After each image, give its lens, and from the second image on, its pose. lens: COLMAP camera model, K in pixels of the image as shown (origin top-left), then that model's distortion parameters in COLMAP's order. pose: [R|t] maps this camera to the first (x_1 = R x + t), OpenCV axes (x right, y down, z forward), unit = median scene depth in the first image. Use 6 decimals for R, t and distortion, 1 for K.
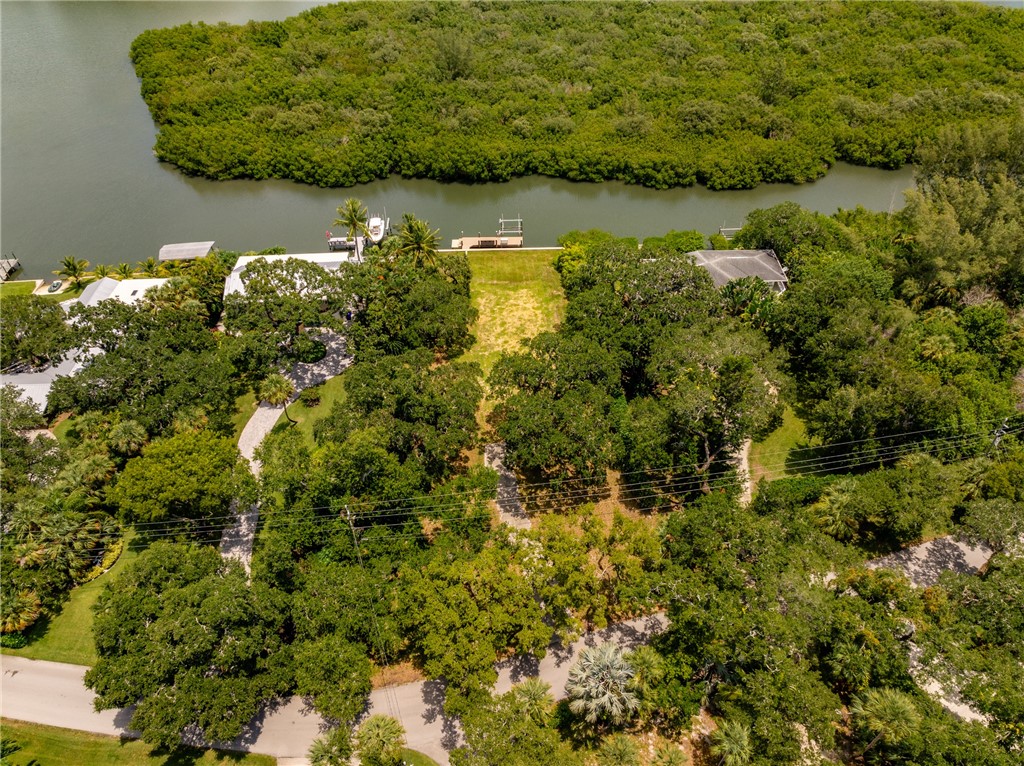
lens RADIAL K [[714.6, 0, 516.5], [0, 714.6, 382.3], [0, 0, 1]] dist [-0.021958, 0.026439]
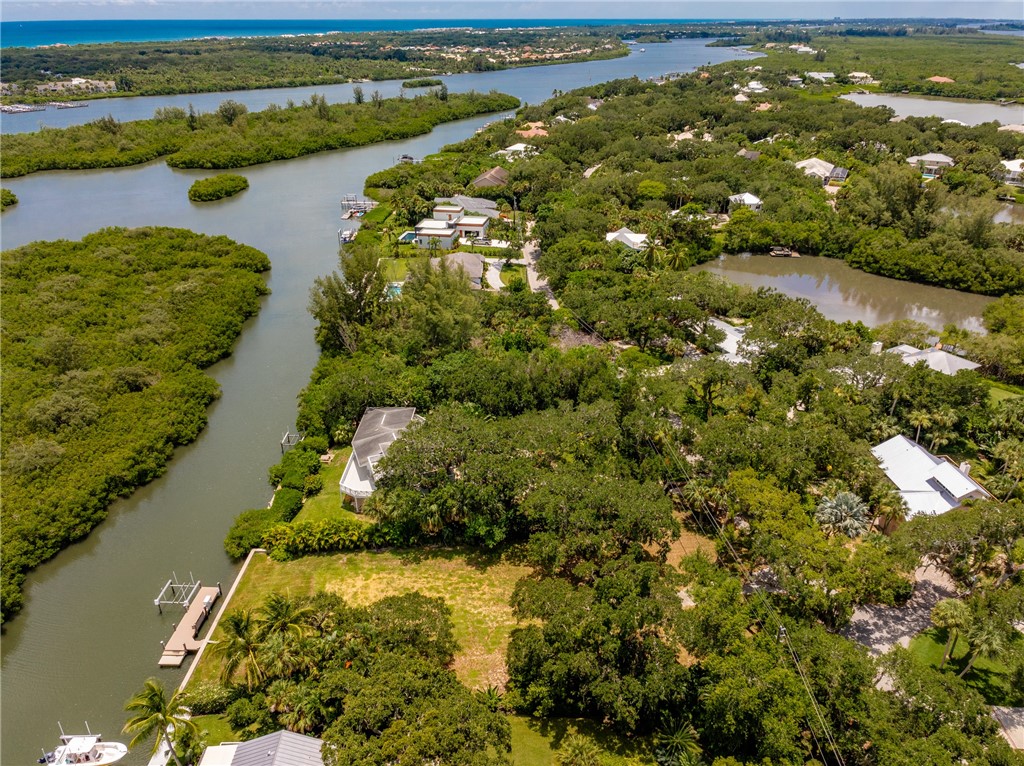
lens RADIAL K [[723.5, 0, 517.1], [0, 723.5, 388.8], [0, 0, 1]] dist [-0.011288, 0.010828]
pose [[0.035599, -0.445763, 0.894443, -0.503868], [0.685723, 0.661972, 0.302615, -0.309052], [-0.726991, 0.602568, 0.329235, 0.352618]]
